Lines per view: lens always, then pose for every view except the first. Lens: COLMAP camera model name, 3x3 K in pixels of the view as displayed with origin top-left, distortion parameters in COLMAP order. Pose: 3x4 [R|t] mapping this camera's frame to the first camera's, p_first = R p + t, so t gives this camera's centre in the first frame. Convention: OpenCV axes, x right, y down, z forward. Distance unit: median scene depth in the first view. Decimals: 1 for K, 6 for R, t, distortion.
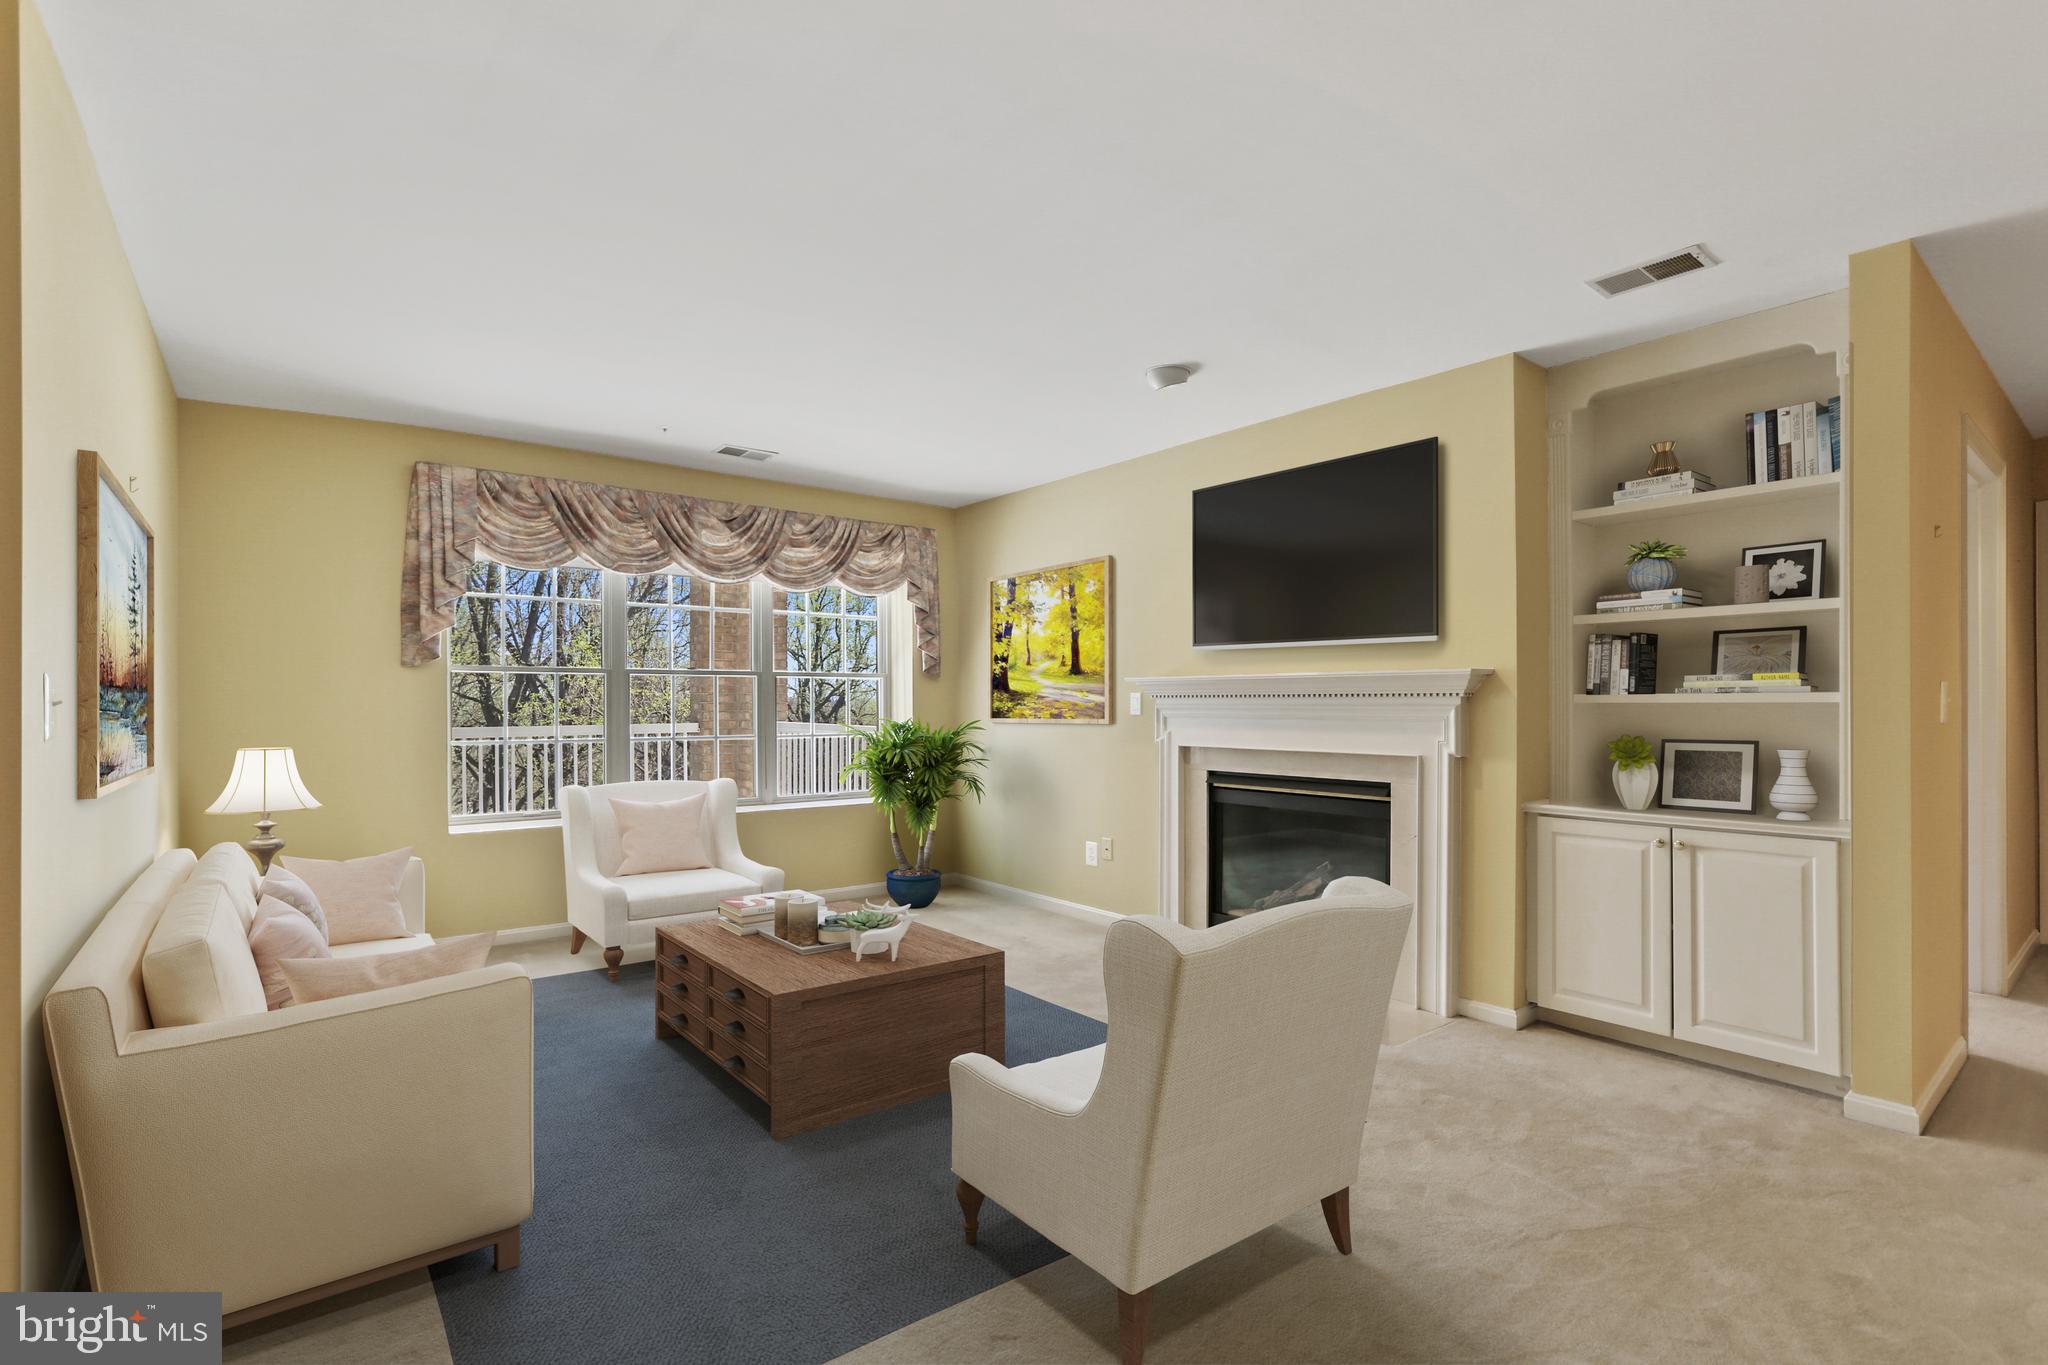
lens RADIAL K [[943.3, 0, 1017.2], [0, 943.3, 696.1], [0, 0, 1]] dist [-0.006154, 0.000096]
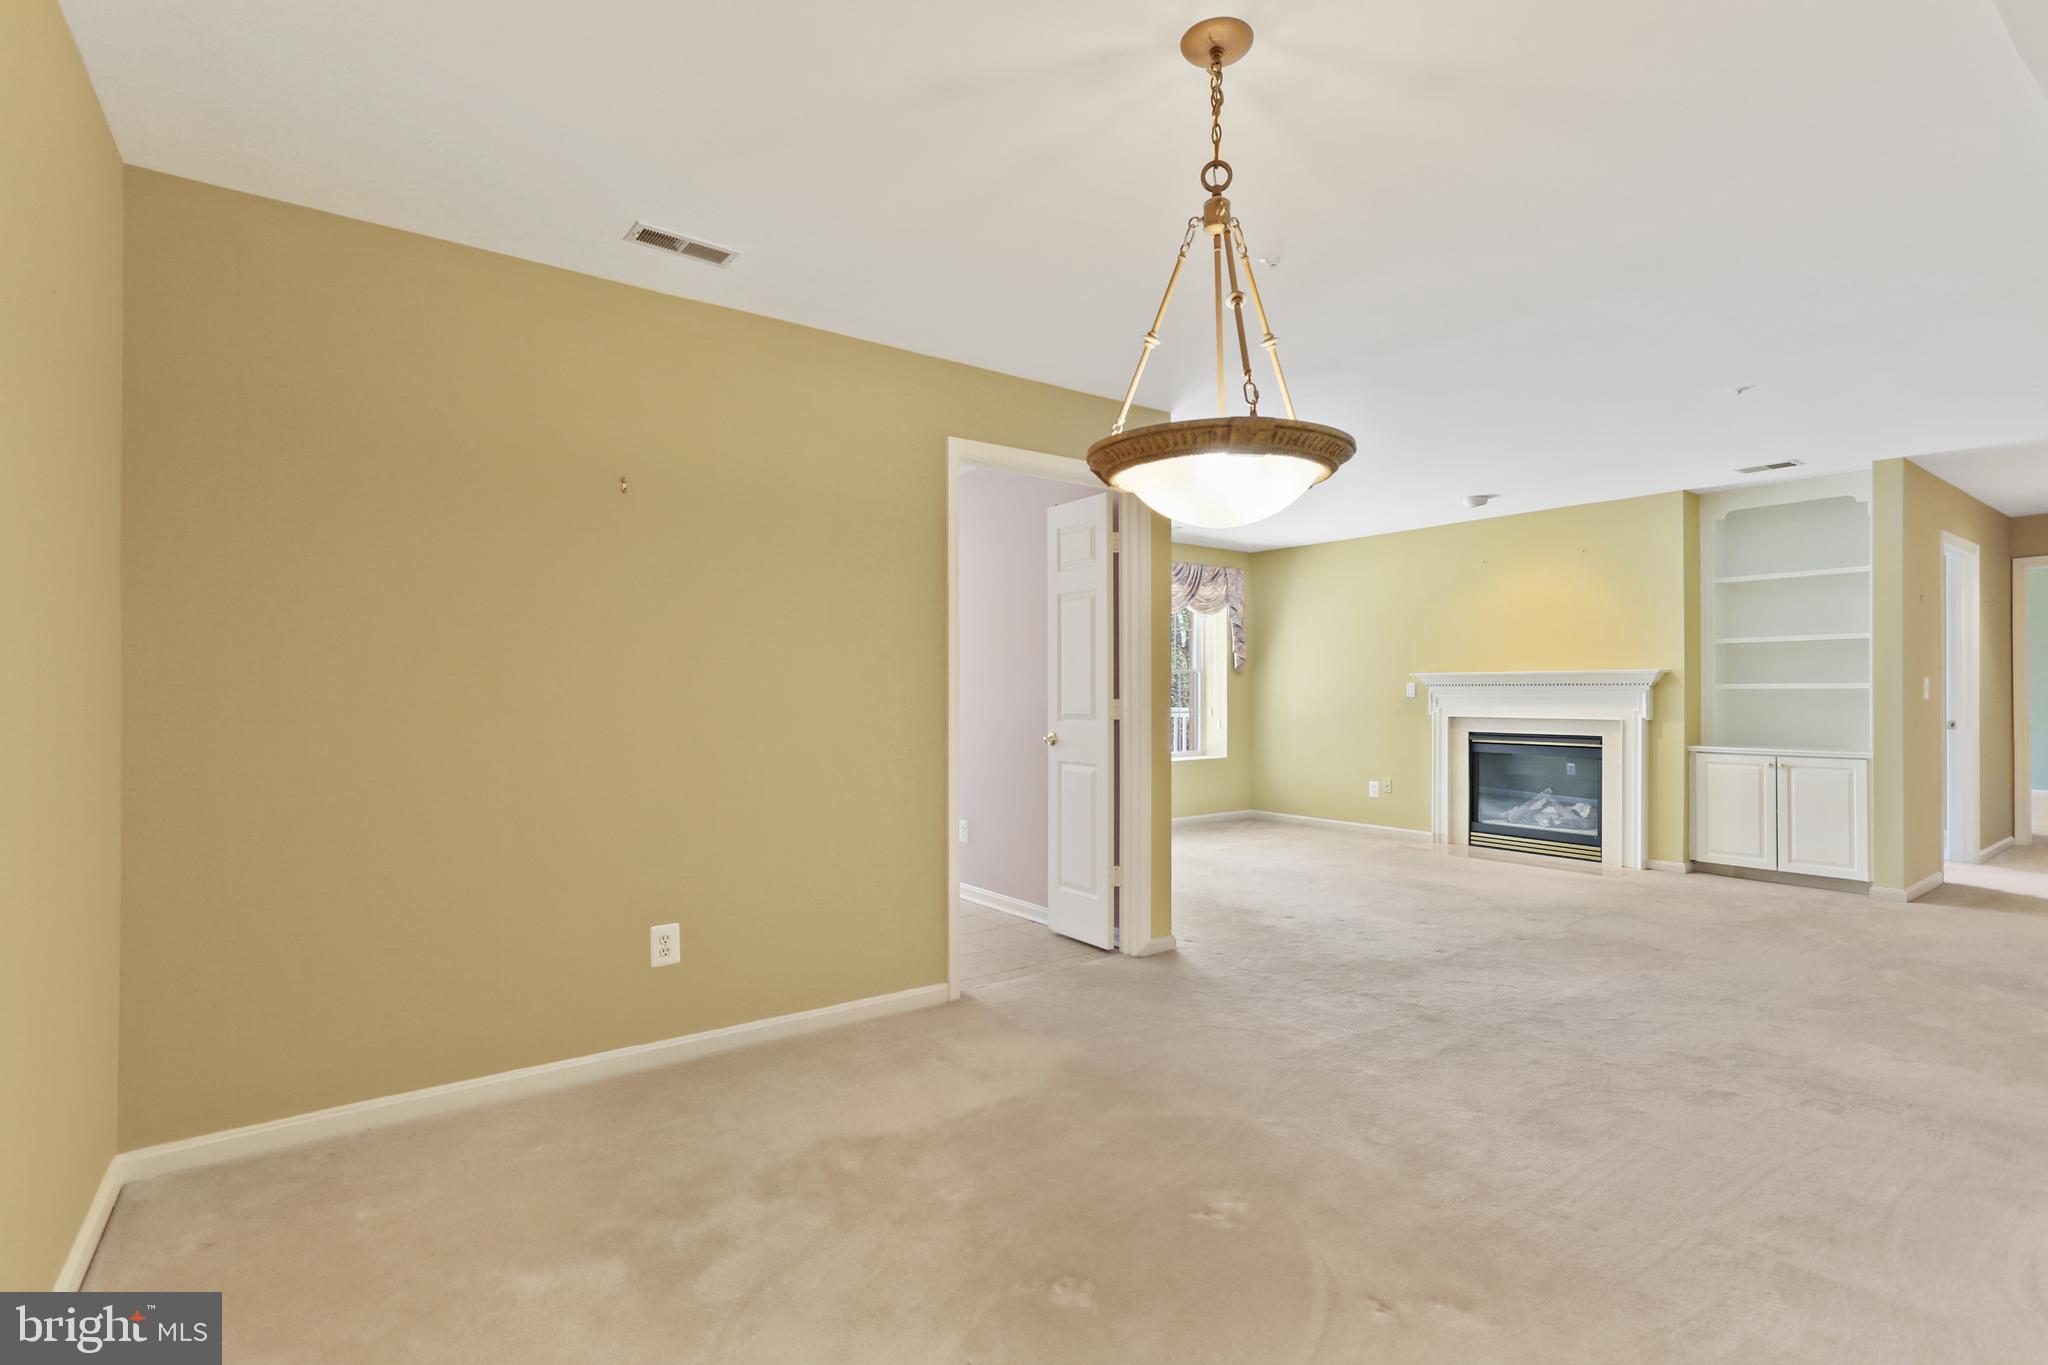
lens RADIAL K [[943.3, 0, 1030.4], [0, 943.3, 682.7], [0, 0, 1]] dist [-0.006154, 0.000096]
pose [[0.999267, -0.000234, -0.038277, -0.614565], [0.000230, 1.000000, -0.000098, -0.004289], [0.038277, 0.000089, 0.999267, -0.792453]]
